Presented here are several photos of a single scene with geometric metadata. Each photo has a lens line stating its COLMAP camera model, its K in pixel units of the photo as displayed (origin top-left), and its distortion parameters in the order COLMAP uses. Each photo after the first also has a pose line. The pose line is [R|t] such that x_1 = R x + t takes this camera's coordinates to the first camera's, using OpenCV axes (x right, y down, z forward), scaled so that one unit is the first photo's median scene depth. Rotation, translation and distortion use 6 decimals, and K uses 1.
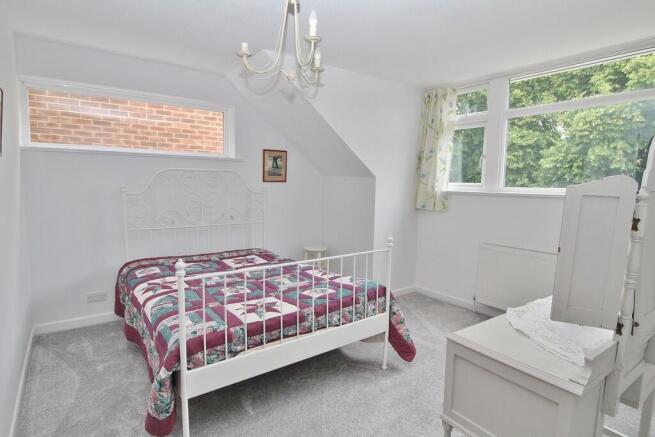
lens RADIAL K [[361.4, 0, 327.5], [0, 361.4, 218.5], [0, 0, 1]] dist [-0.002259, -0.000356]
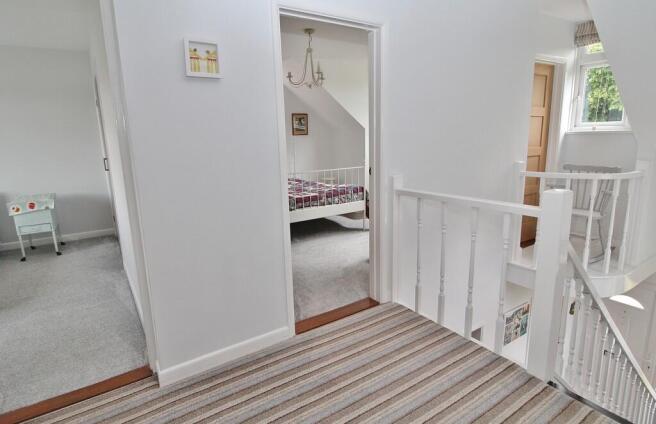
lens RADIAL K [[359.5, 0, 328.0], [0, 359.5, 212.0], [0, 0, 1]] dist [-0.047606, 0.000160]
pose [[0.997560, -0.038627, -0.058155, 0.080838], [0.044832, 0.992978, 0.109475, 0.106631], [0.053518, -0.111815, 0.992287, -0.928455]]
